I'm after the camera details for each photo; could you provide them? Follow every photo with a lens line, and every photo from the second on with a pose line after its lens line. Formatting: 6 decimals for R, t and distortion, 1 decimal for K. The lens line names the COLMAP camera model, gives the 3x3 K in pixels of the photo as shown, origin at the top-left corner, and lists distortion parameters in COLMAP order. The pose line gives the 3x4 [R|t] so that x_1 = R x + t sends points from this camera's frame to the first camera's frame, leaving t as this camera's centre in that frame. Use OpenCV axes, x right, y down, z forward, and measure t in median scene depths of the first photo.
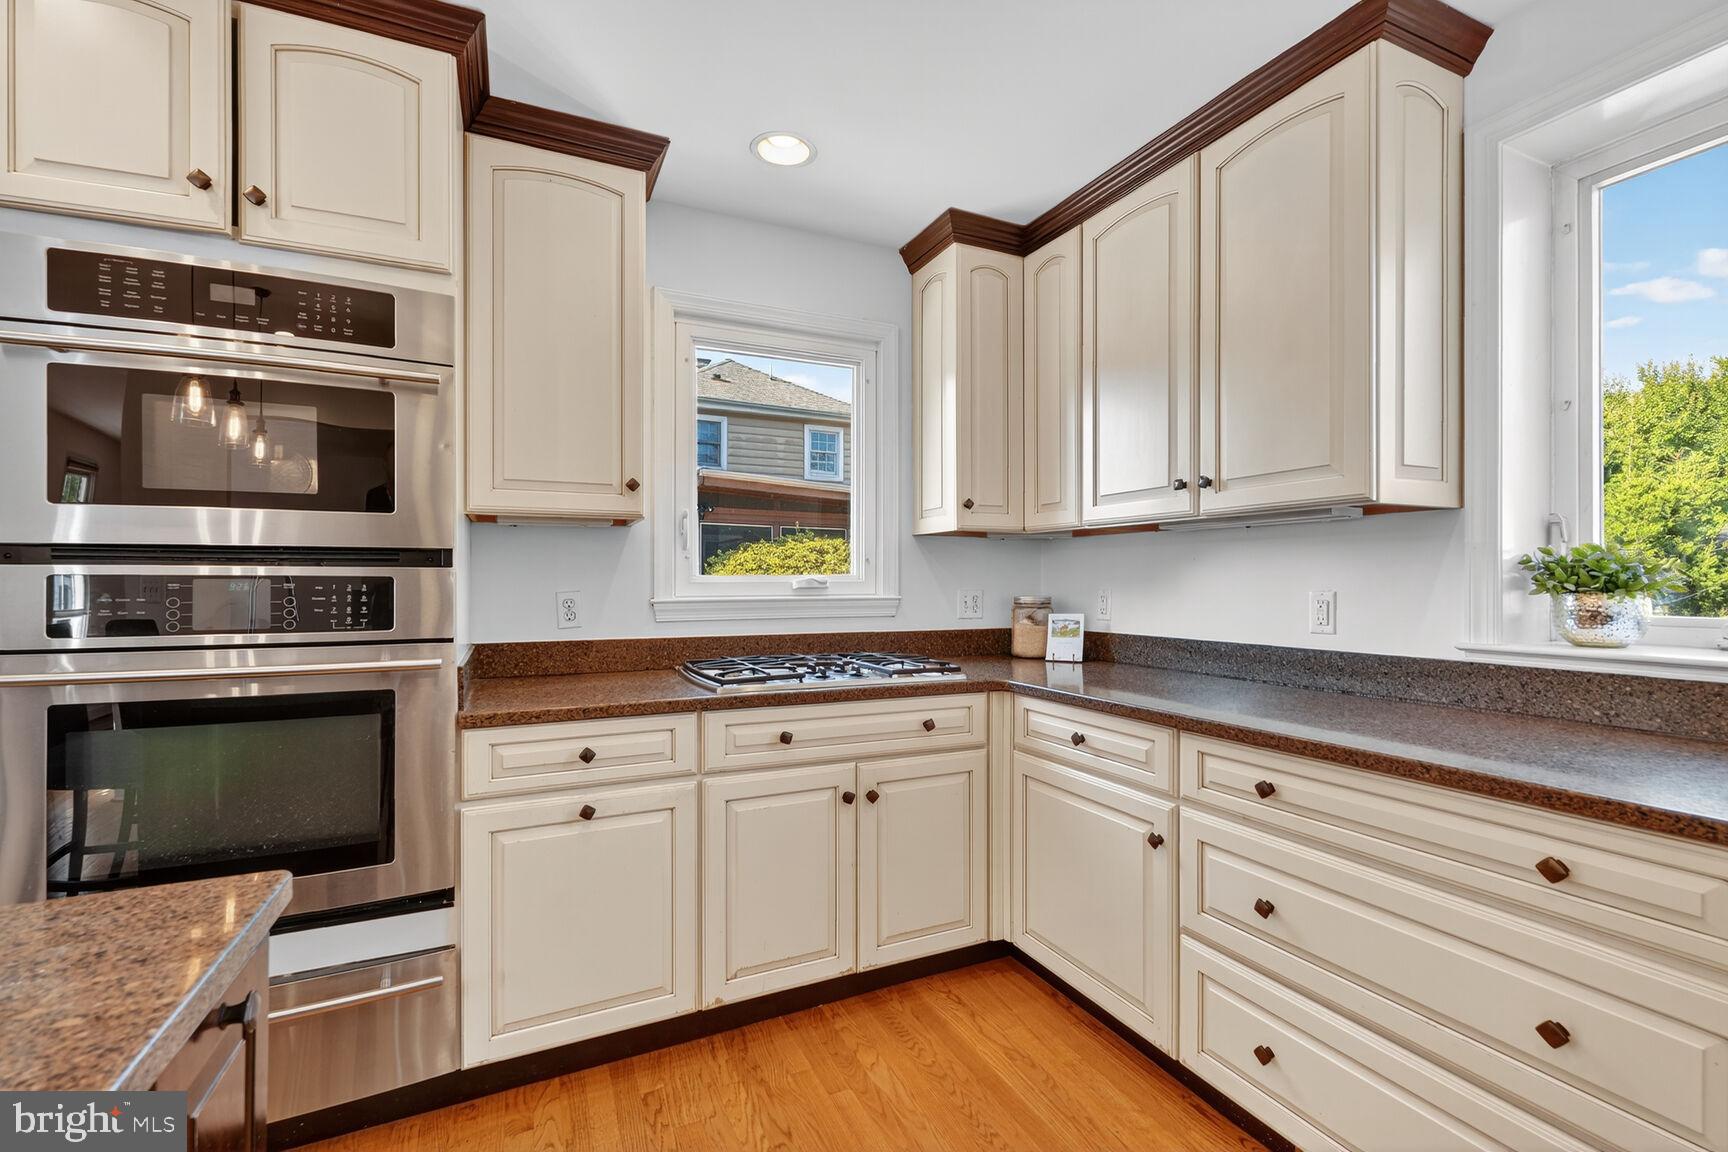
lens RADIAL K [[776.2, 0, 852.4], [0, 776.2, 579.2], [0, 0, 1]] dist [0.002965, 0.000339]
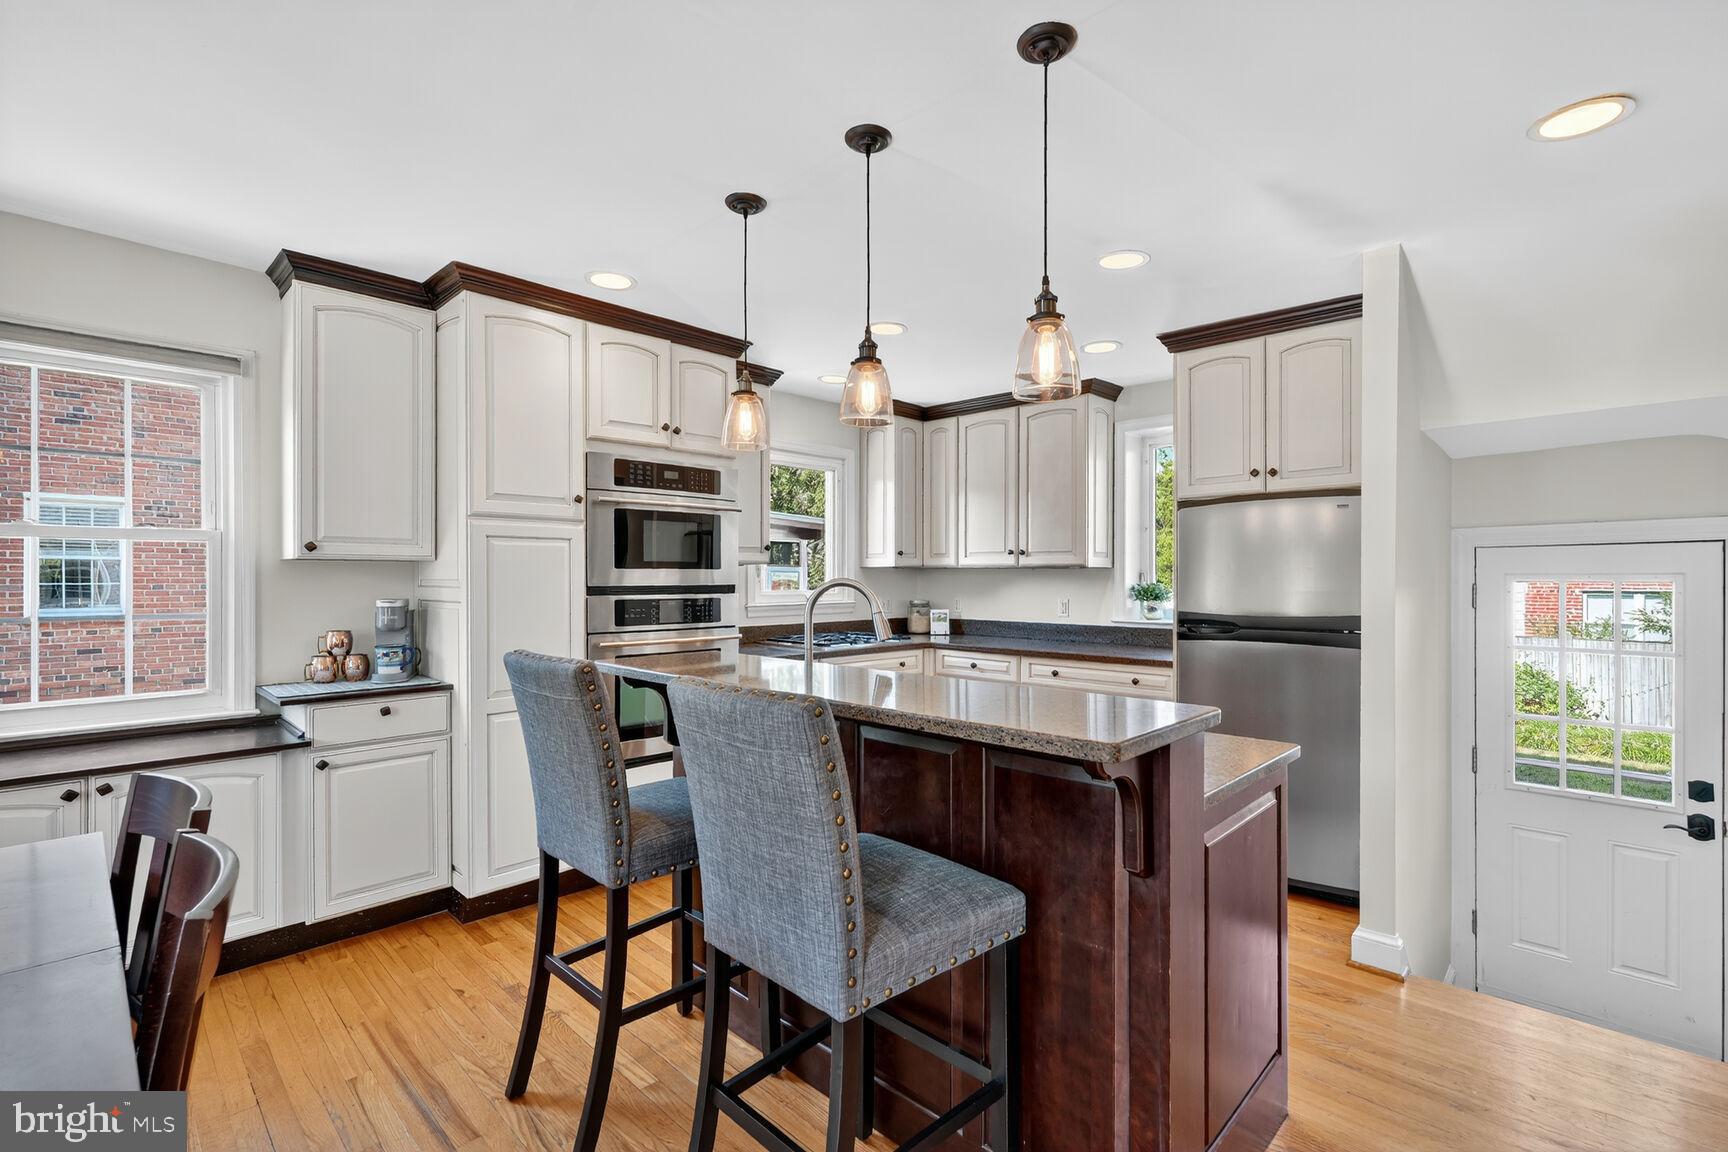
lens RADIAL K [[770.0, 0, 864.0], [0, 770.0, 576.0], [0, 0, 1]] dist [0.000698, 0.000403]
pose [[0.934326, 0.001951, 0.356415, -0.873490], [-0.003196, 0.999991, 0.002904, -0.064819], [-0.356406, -0.003852, 0.934323, -1.061172]]
